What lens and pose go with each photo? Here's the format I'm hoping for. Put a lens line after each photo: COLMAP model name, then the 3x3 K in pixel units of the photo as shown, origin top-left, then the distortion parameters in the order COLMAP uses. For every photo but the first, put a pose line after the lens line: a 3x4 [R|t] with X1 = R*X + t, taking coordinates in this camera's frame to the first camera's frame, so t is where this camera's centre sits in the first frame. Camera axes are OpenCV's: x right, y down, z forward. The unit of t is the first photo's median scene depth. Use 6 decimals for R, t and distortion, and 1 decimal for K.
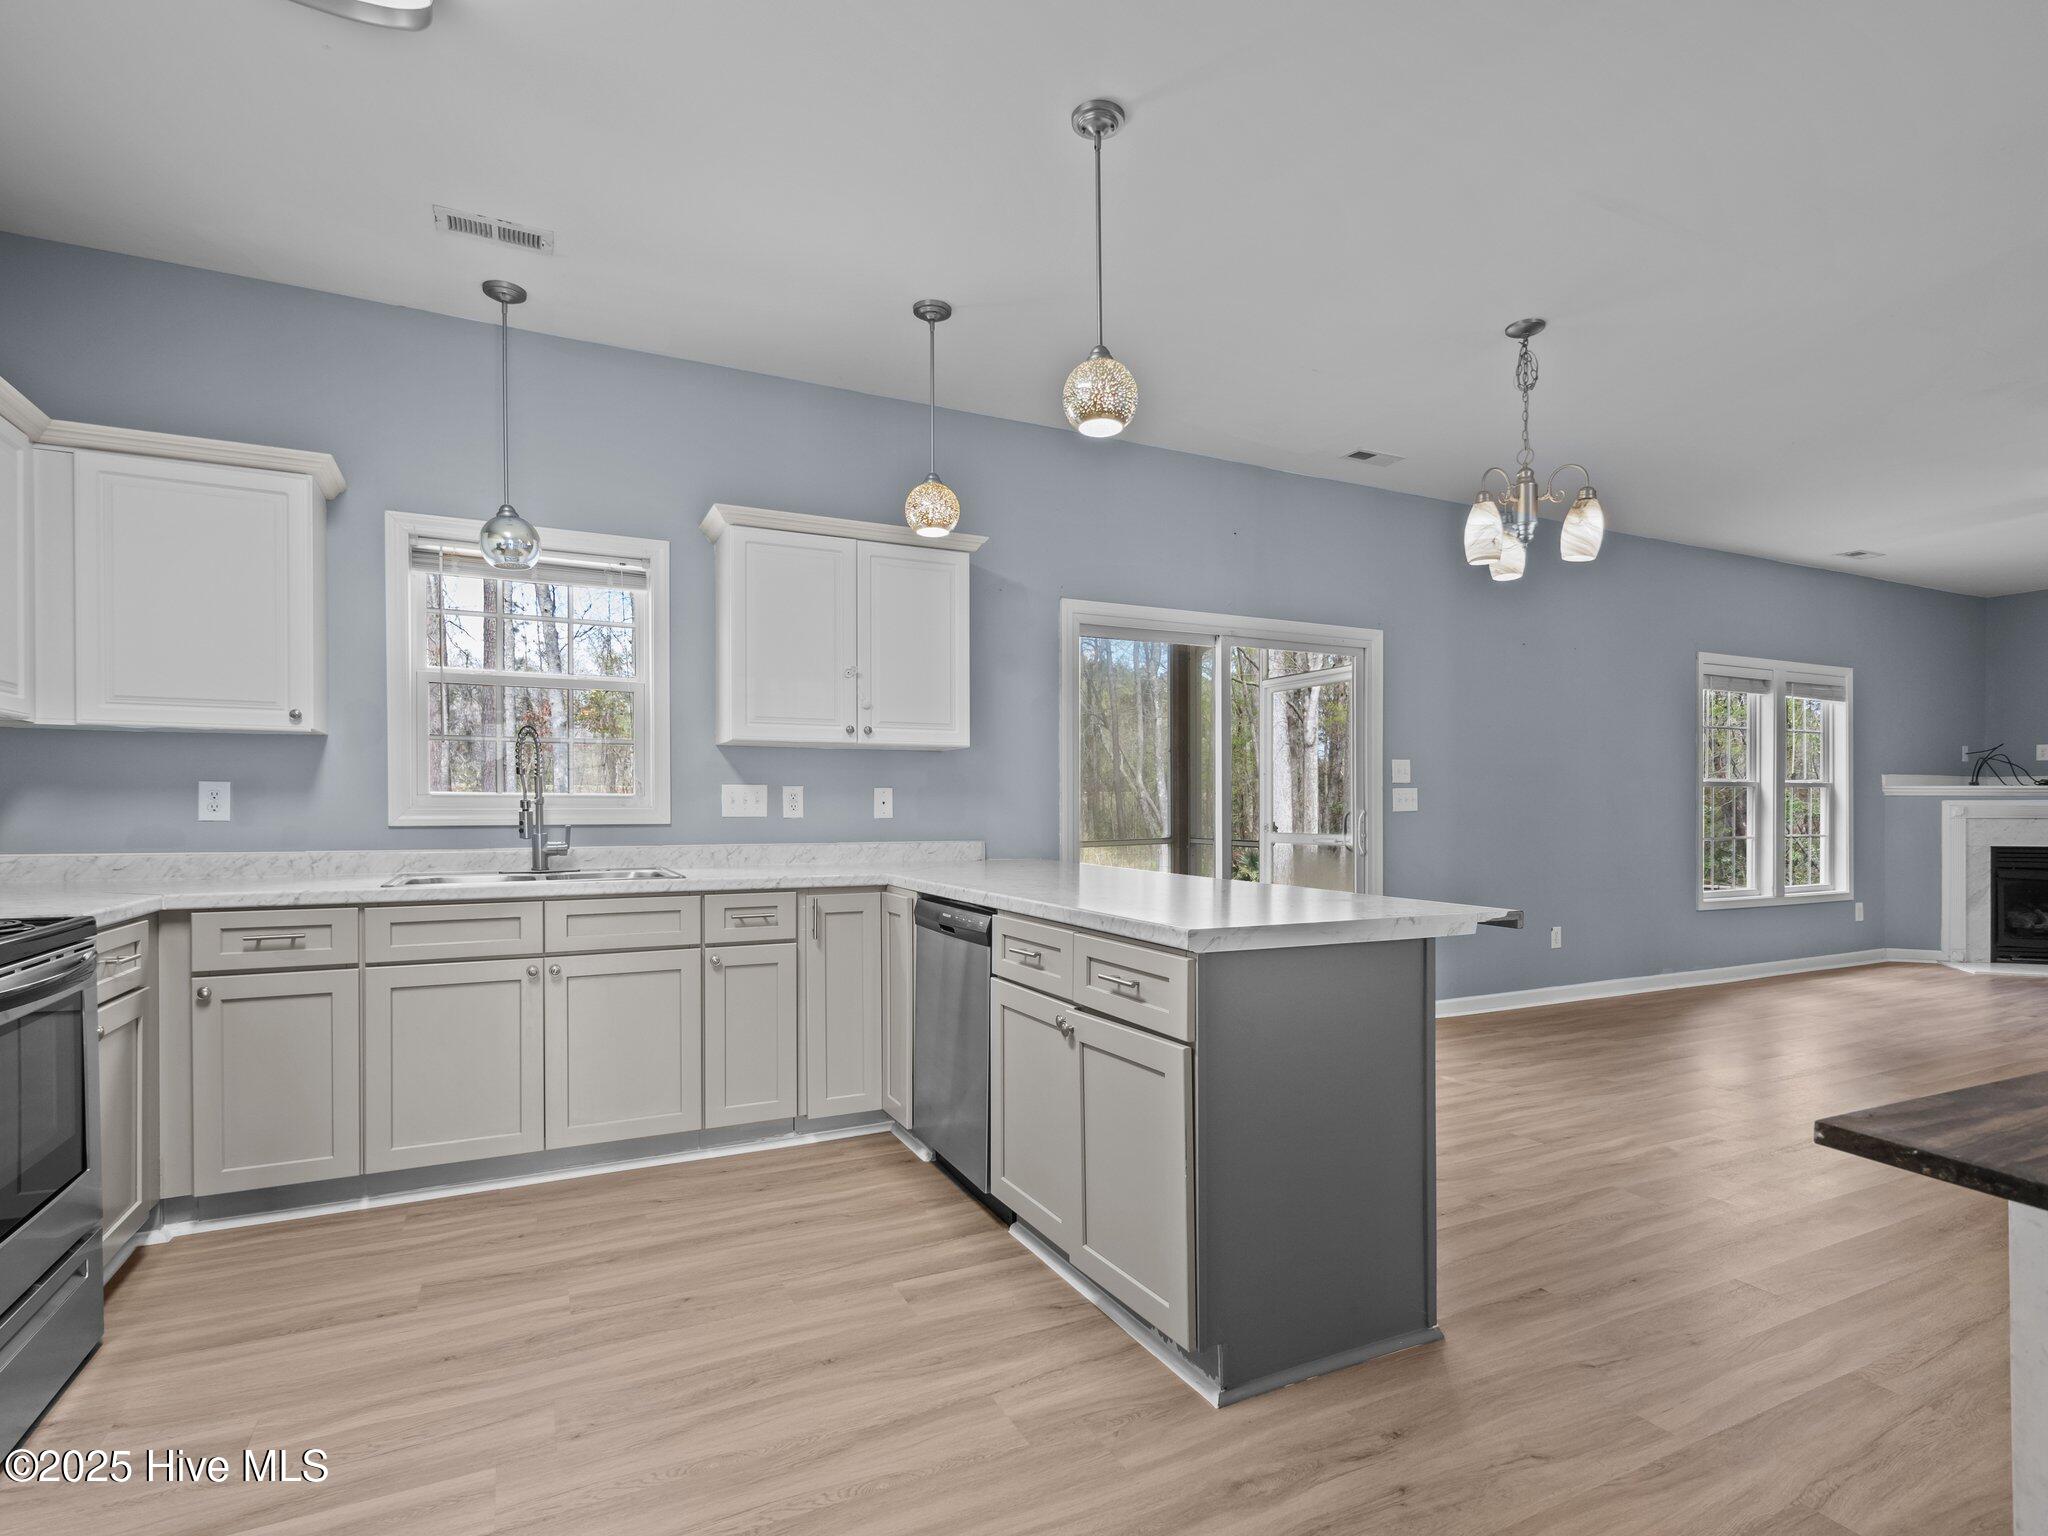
lens RADIAL K [[1030.2, 0, 1052.4], [0, 1030.2, 819.7], [0, 0, 1]] dist [0.018716, 0.000201]
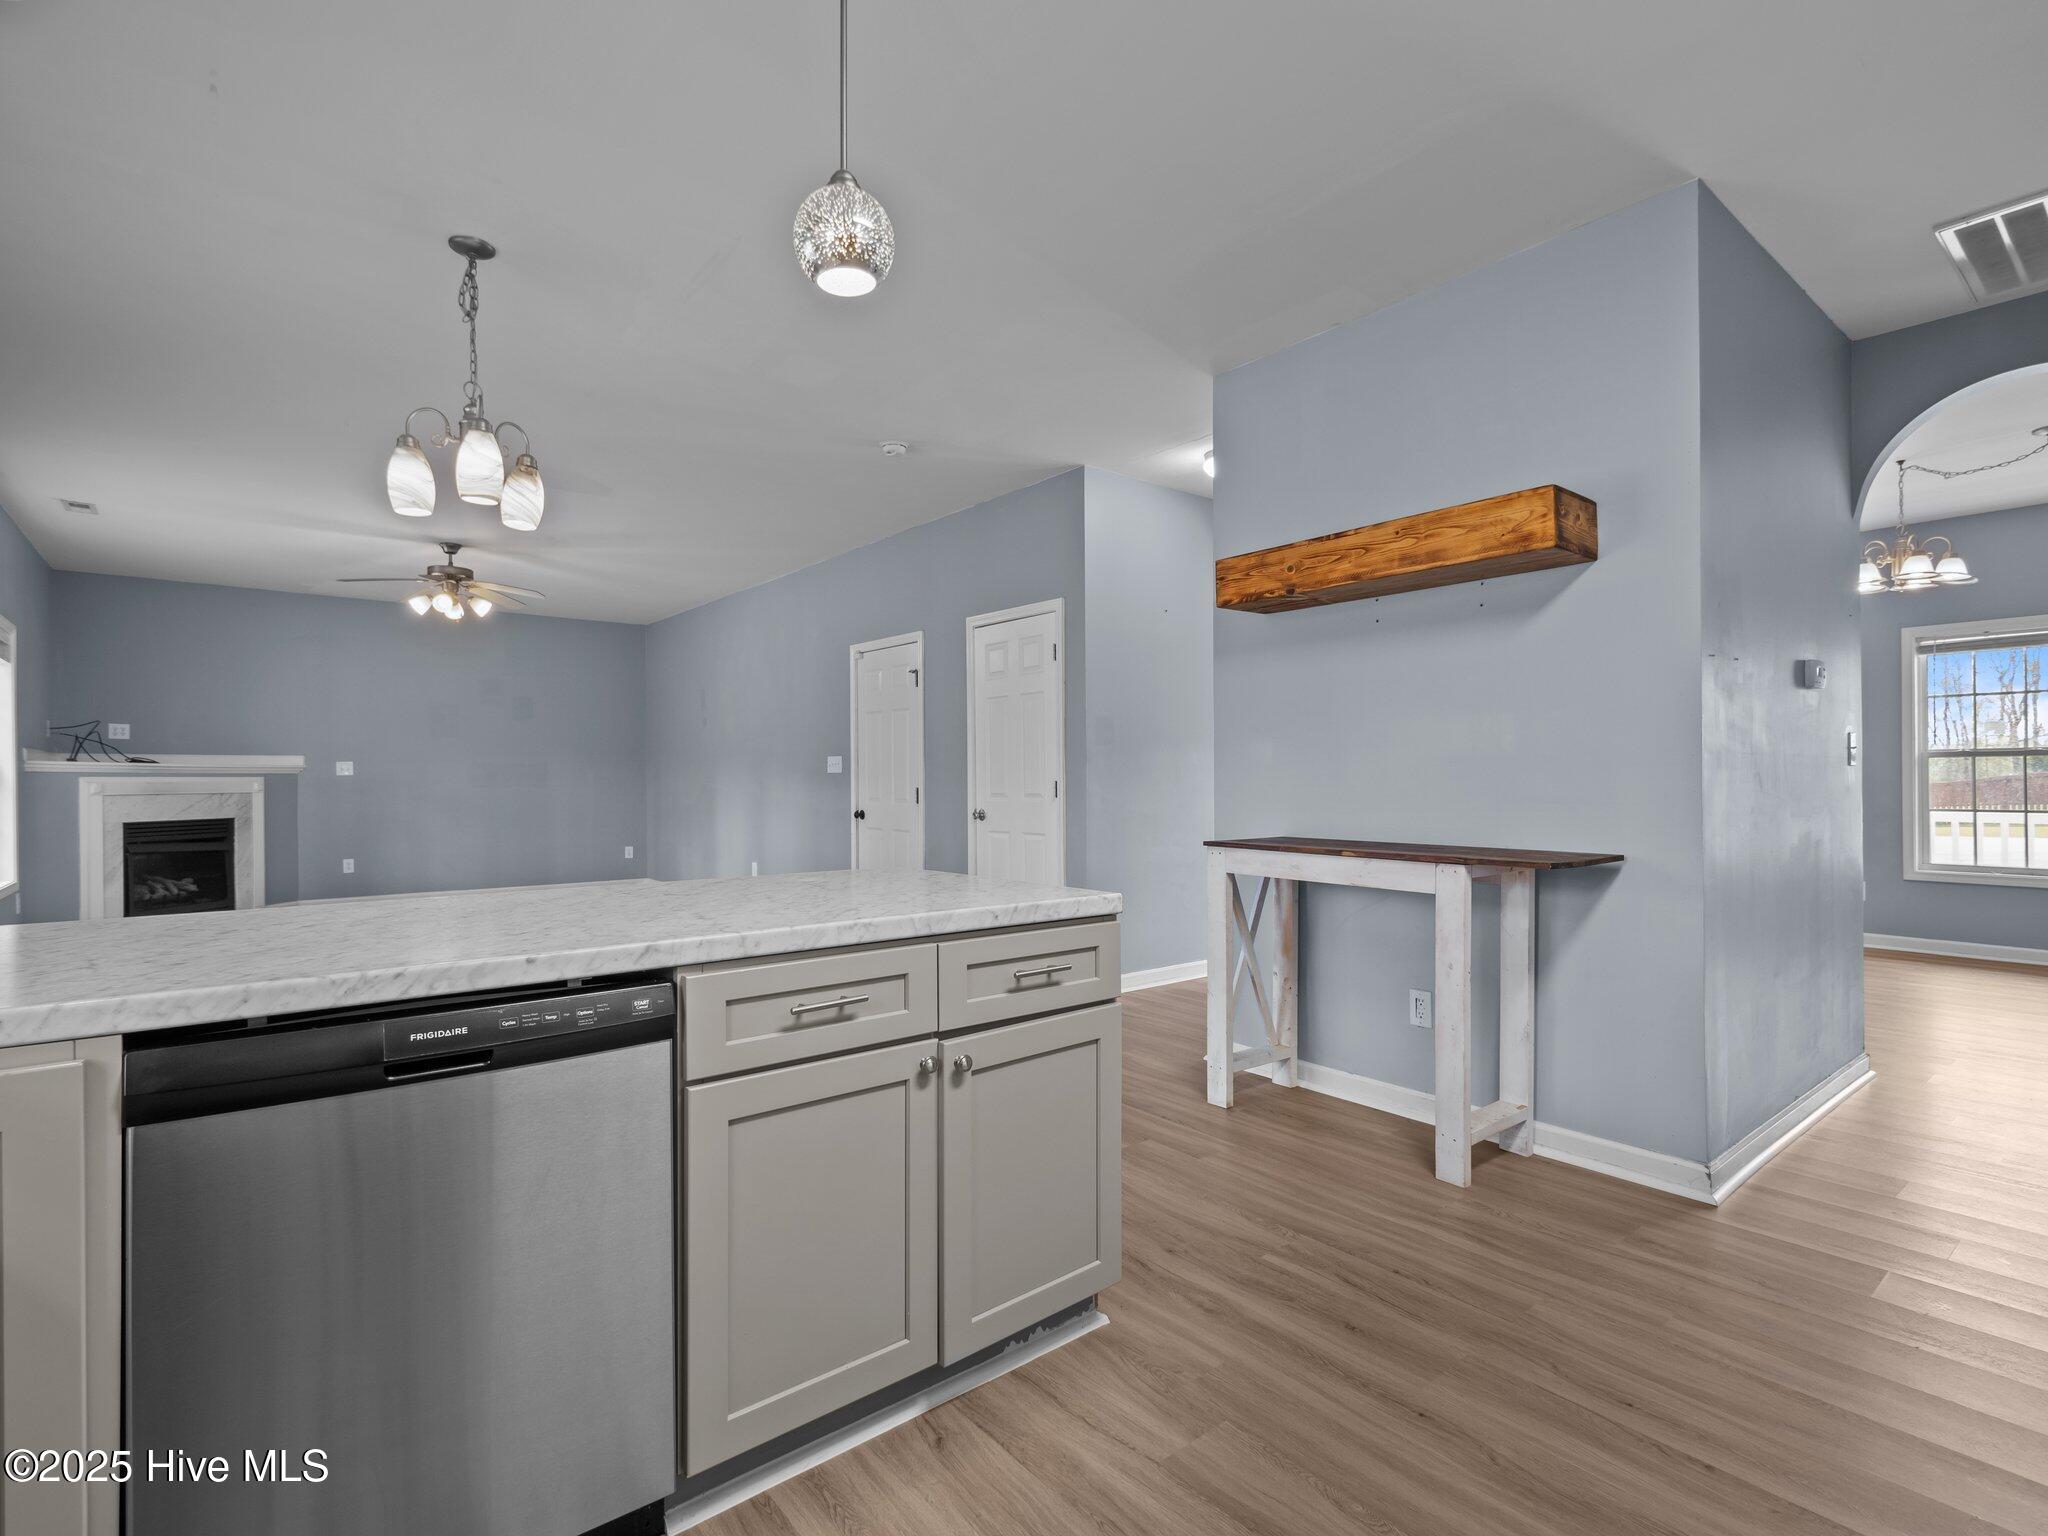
lens RADIAL K [[973.7, 0, 1043.7], [0, 973.7, 781.8], [0, 0, 1]] dist [0.002586, 0.001588]
pose [[-0.204604, -0.001274, 0.978844, -0.213105], [0.016736, 0.999848, 0.004800, -0.003635], [-0.978702, 0.017364, -0.204552, 0.320624]]
